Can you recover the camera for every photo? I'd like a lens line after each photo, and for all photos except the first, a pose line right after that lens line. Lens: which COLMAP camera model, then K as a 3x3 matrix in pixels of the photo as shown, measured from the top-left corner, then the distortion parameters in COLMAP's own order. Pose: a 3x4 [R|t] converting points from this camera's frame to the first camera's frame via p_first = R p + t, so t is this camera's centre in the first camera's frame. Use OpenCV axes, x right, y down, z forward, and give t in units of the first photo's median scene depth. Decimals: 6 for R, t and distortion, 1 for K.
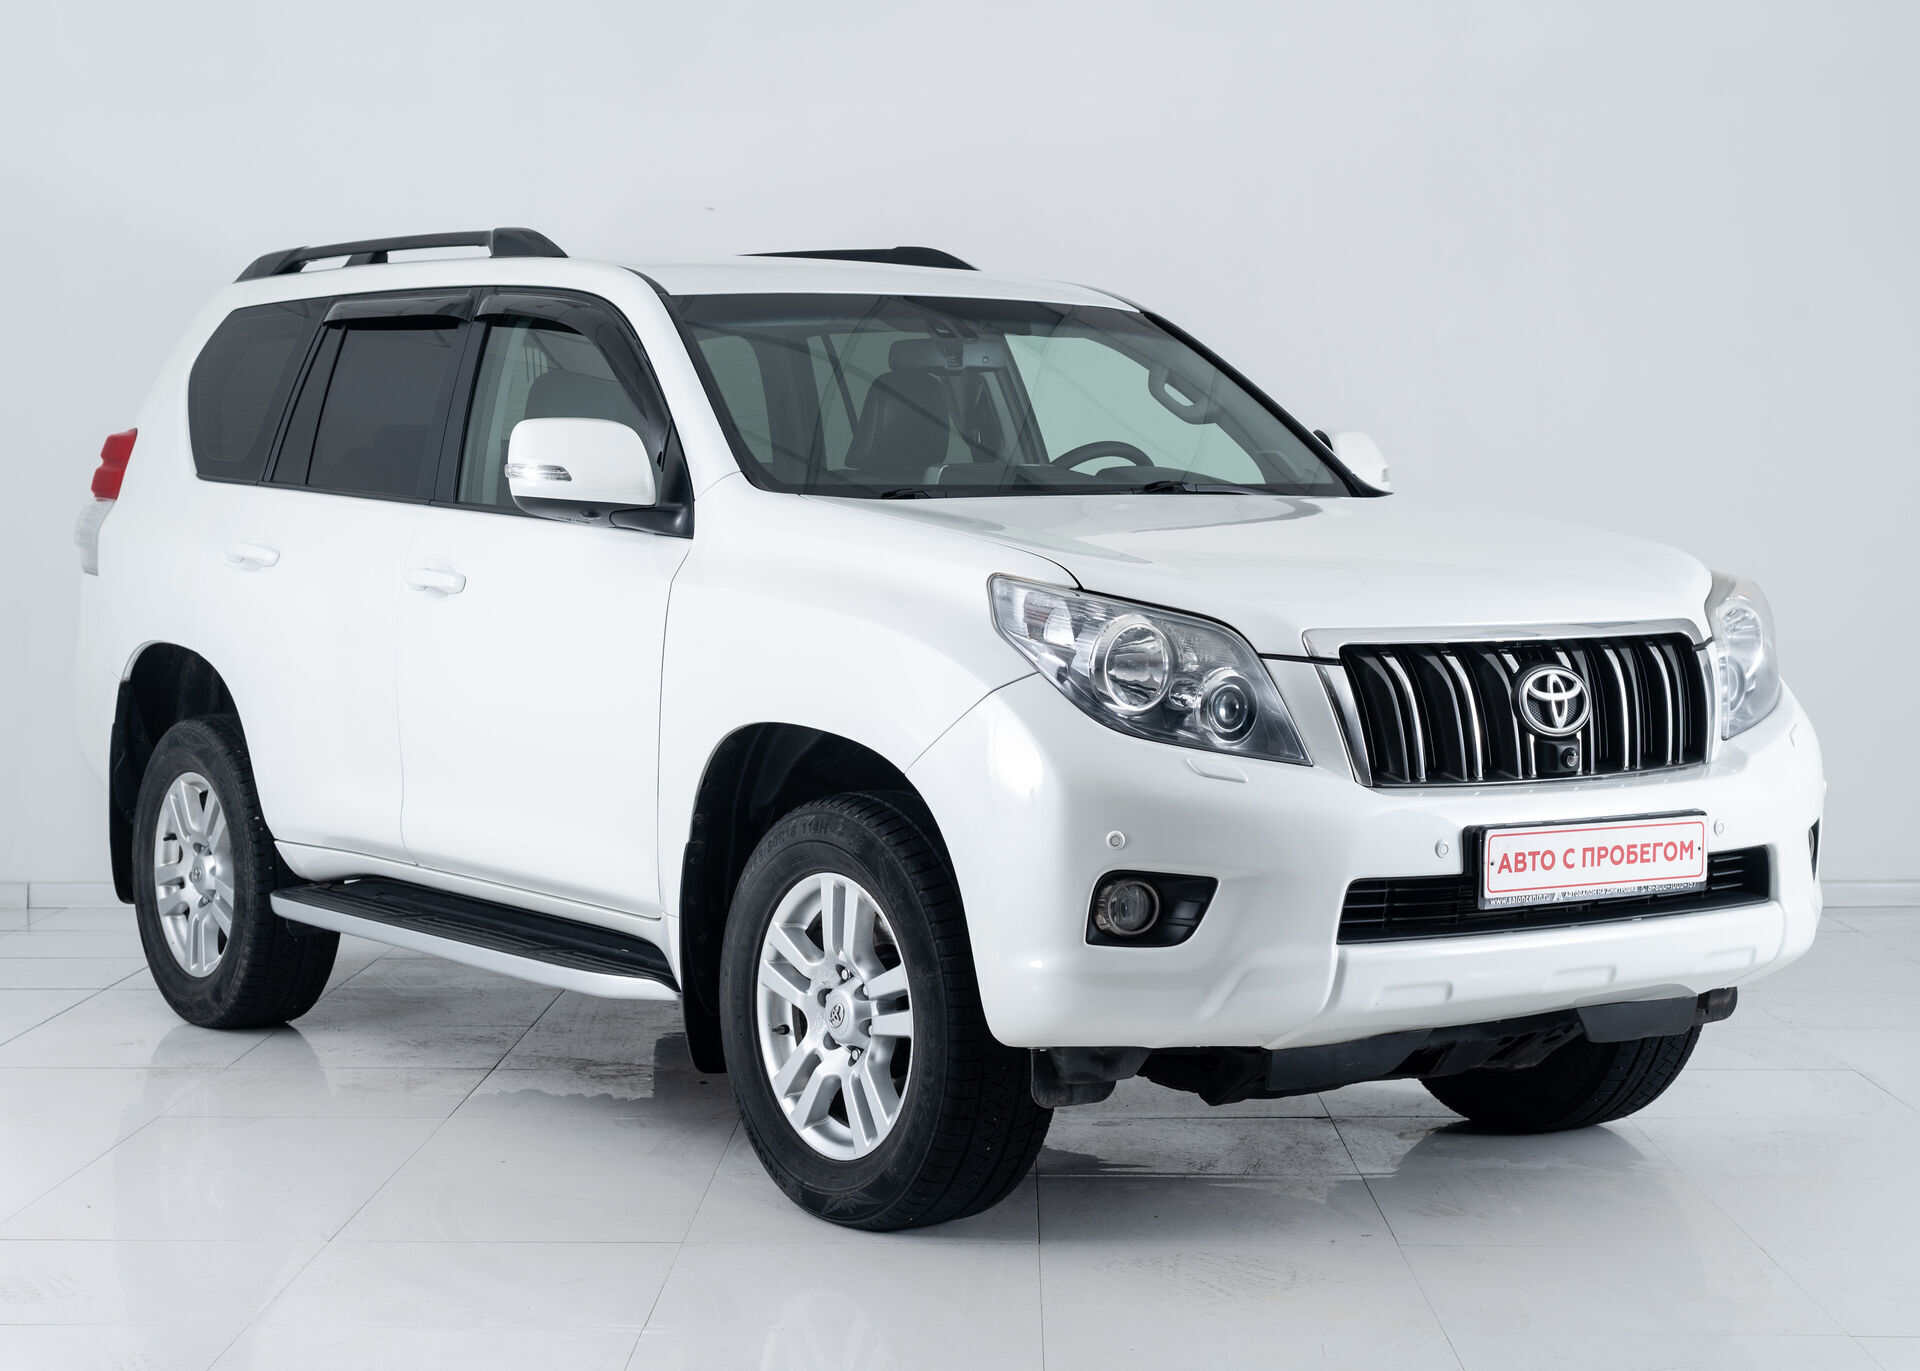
lens RADIAL K [[3227.4, 0, 960.0], [0, 3227.4, 685.5], [0, 0, 1]] dist [-0.104124, -0.036274]
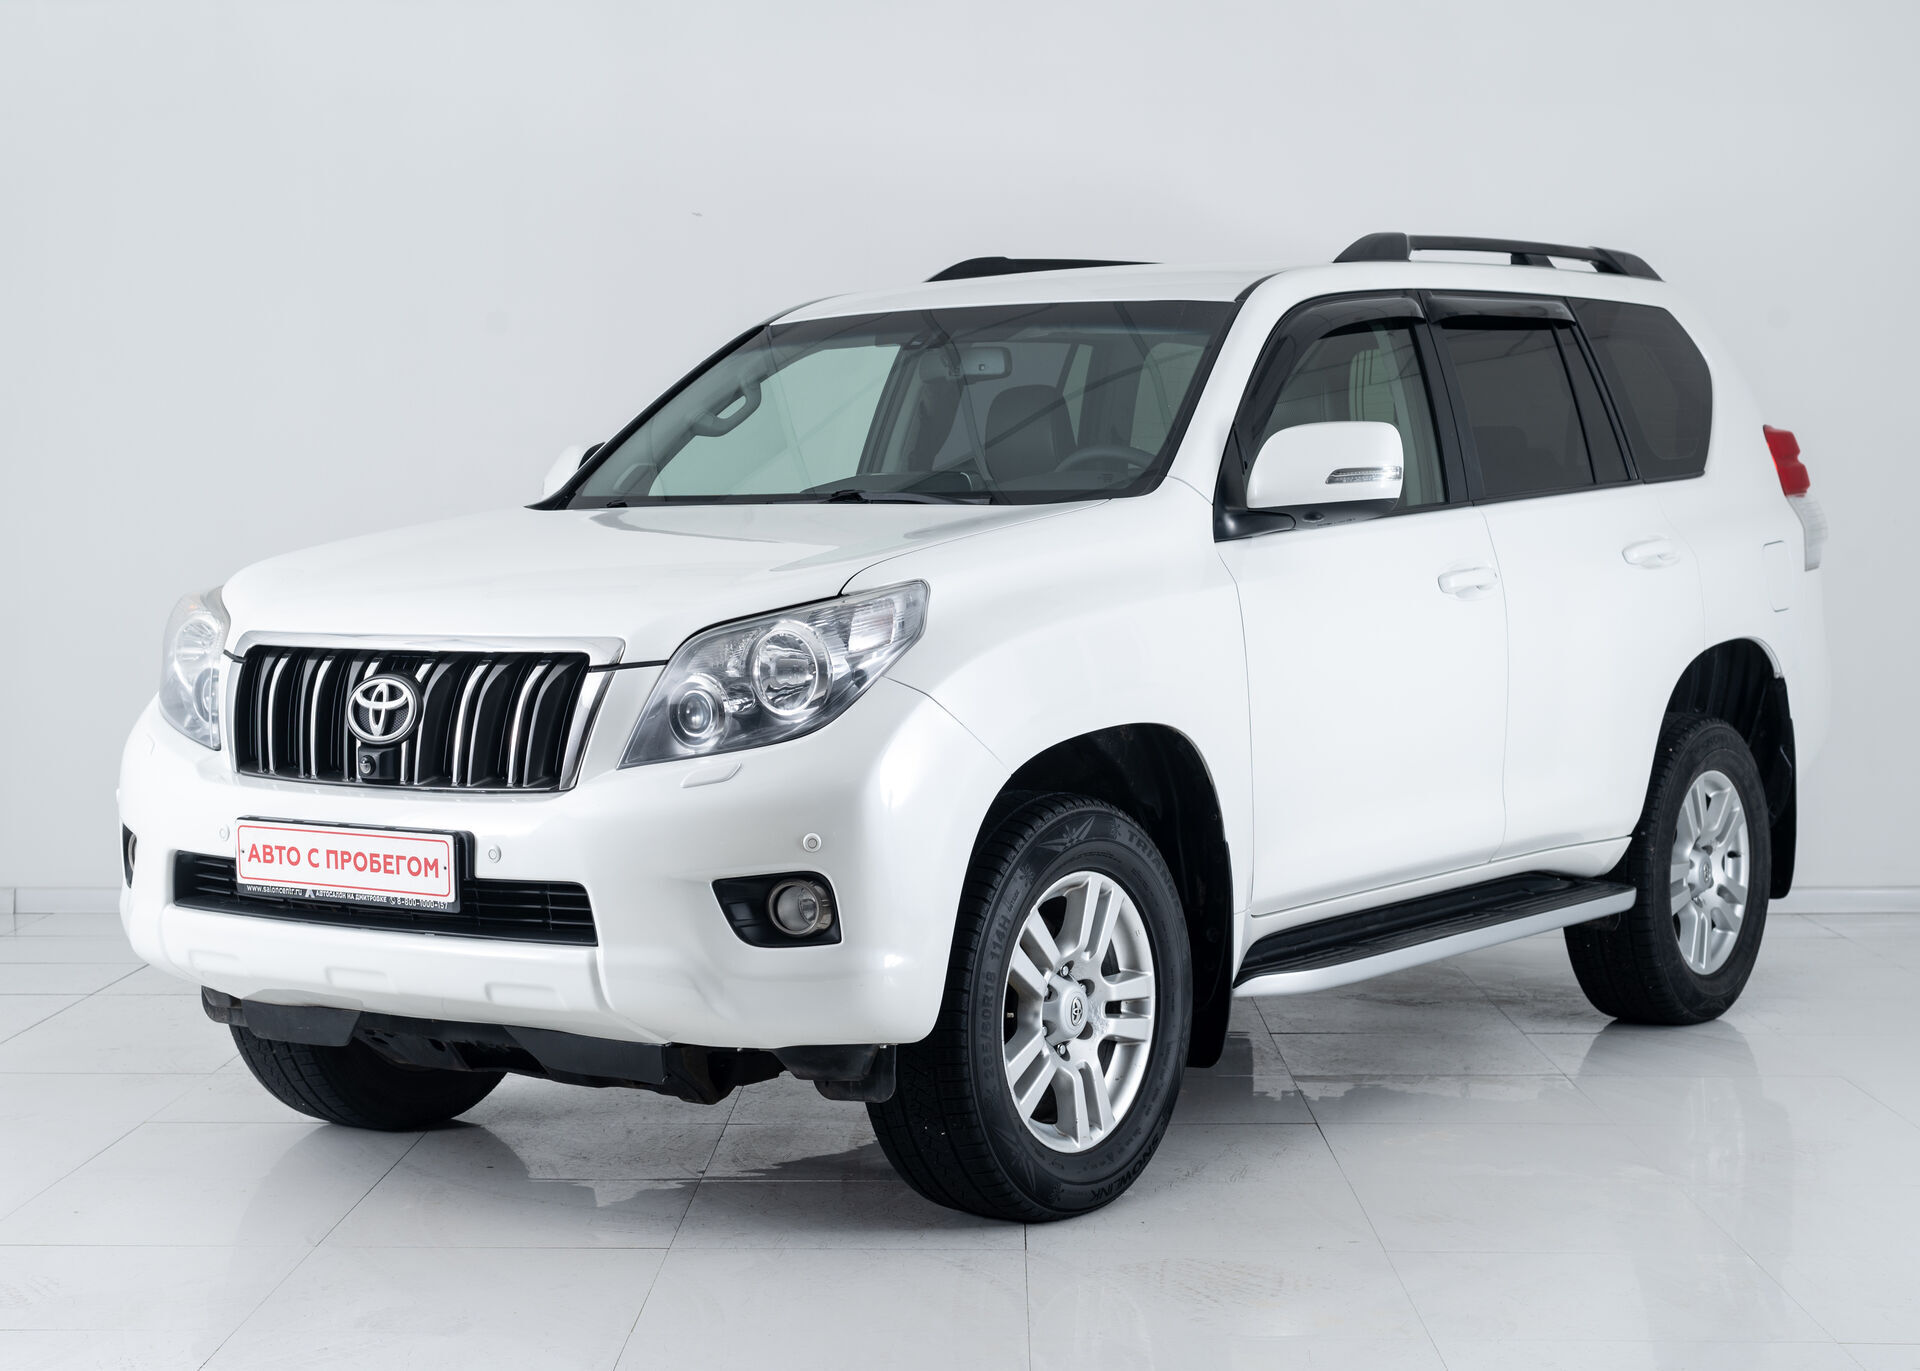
lens RADIAL K [[3292.9, 0, 960.0], [0, 3292.9, 685.5], [0, 0, 1]] dist [-0.146187, 0.175312]
pose [[0.366564, 0.029633, -0.929921, 1.241458], [-0.048614, 0.998737, 0.012663, -0.025441], [0.929122, 0.040566, 0.367542, 0.794736]]
